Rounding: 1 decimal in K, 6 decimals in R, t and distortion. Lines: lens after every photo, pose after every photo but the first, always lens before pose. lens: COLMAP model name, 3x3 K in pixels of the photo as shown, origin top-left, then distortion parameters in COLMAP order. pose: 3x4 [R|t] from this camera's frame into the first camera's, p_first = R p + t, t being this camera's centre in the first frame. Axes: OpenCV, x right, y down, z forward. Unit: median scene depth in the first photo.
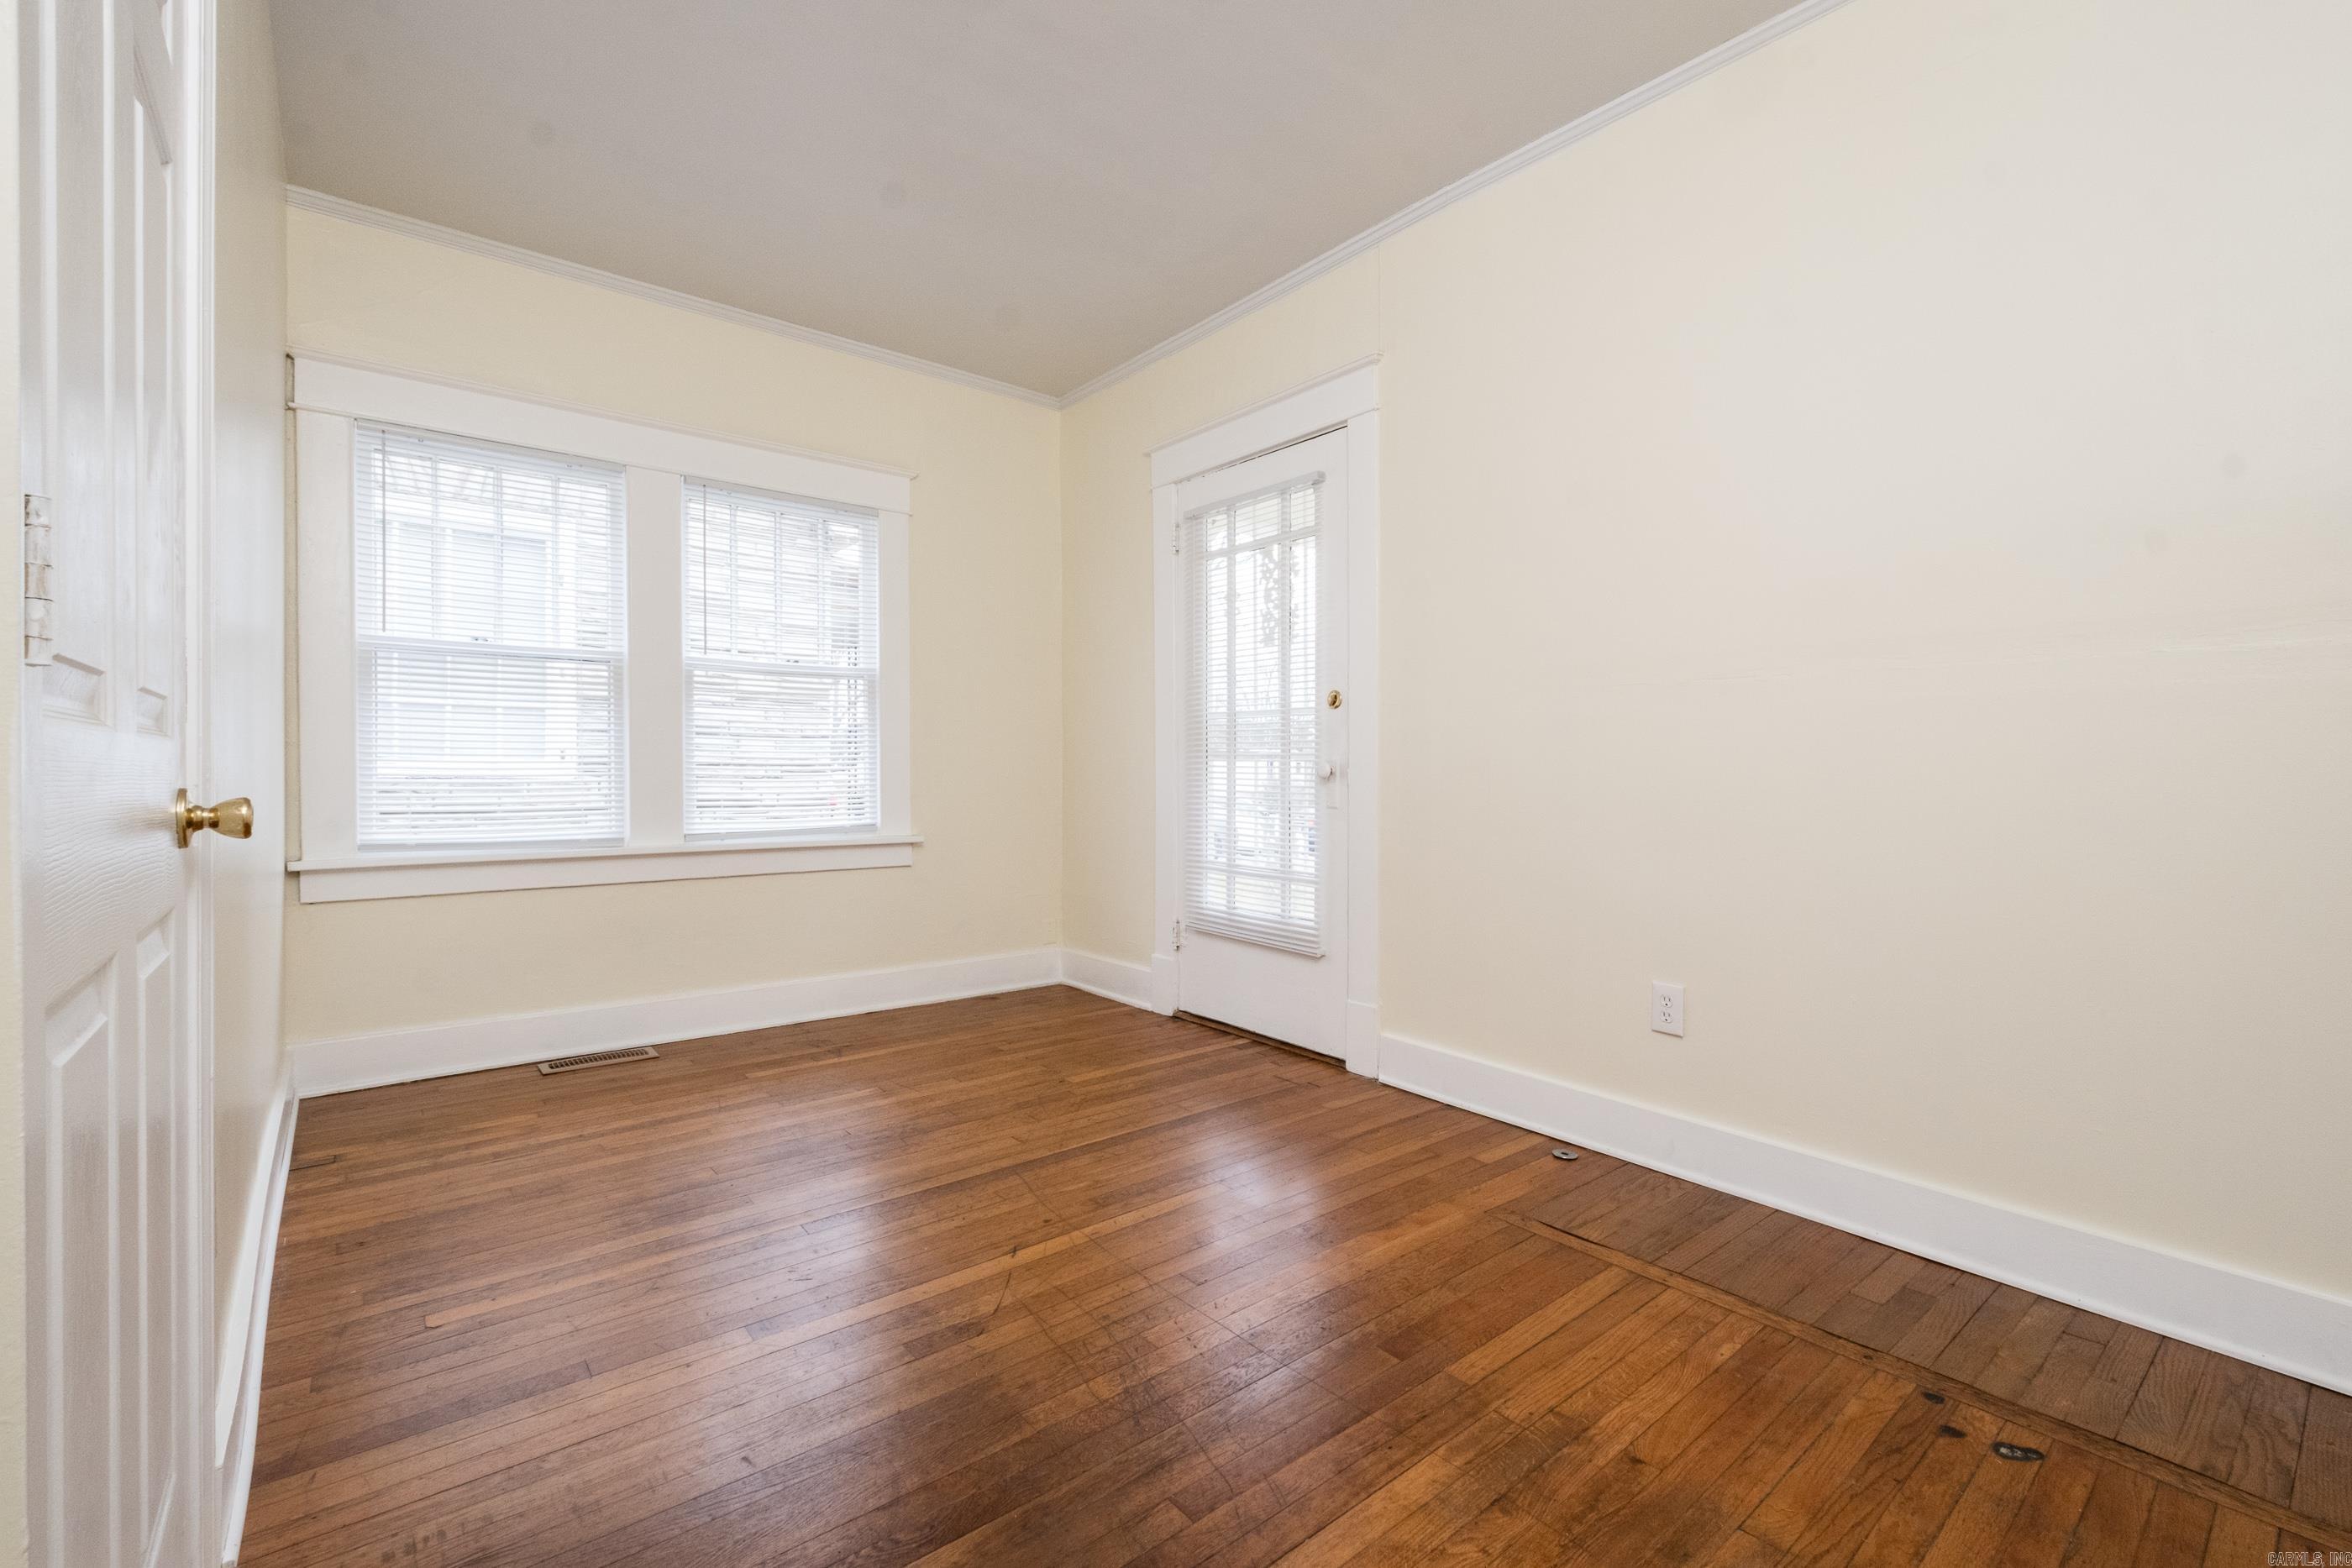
lens RADIAL K [[1019.0, 0, 1181.4], [0, 1019.0, 748.7], [0, 0, 1]] dist [0.001133, -0.000486]
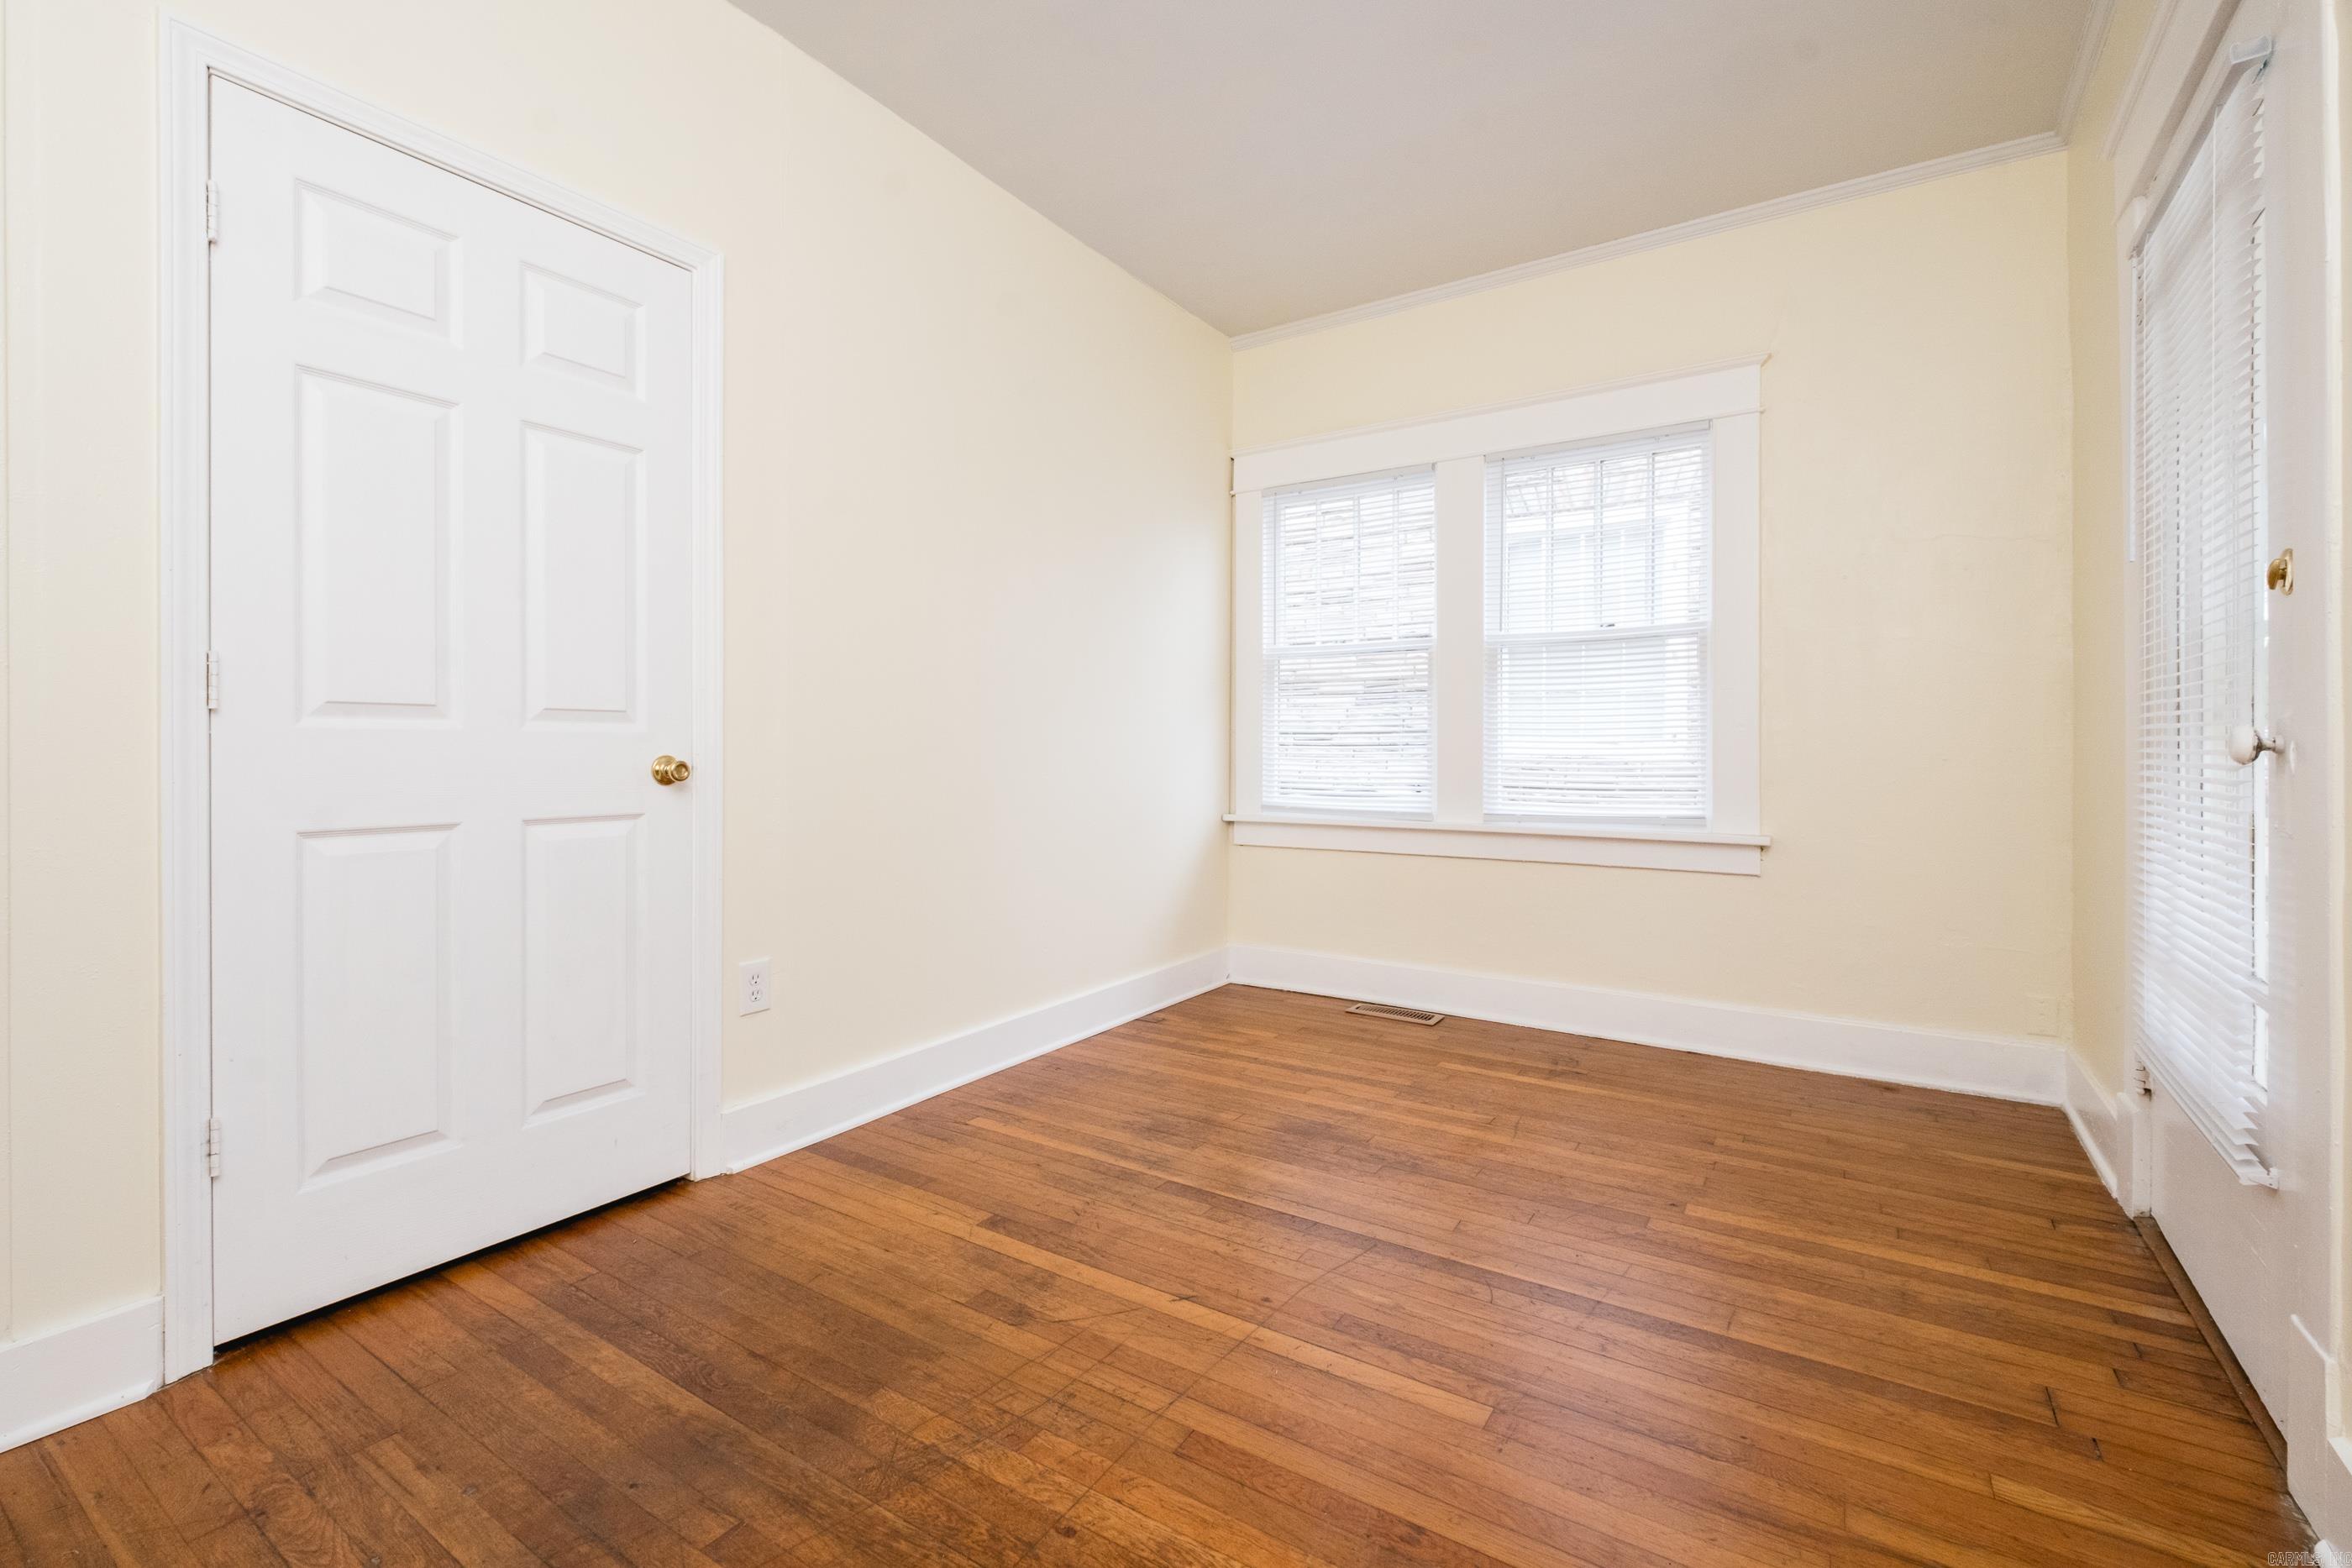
lens RADIAL K [[1019.0, 0, 1181.4], [0, 1019.0, 748.7], [0, 0, 1]] dist [0.001133, -0.000486]
pose [[0.294055, -0.003903, -0.955781, 0.425681], [0.019773, 0.999802, 0.002000, 0.013970], [0.955584, -0.019487, 0.294074, 0.477846]]
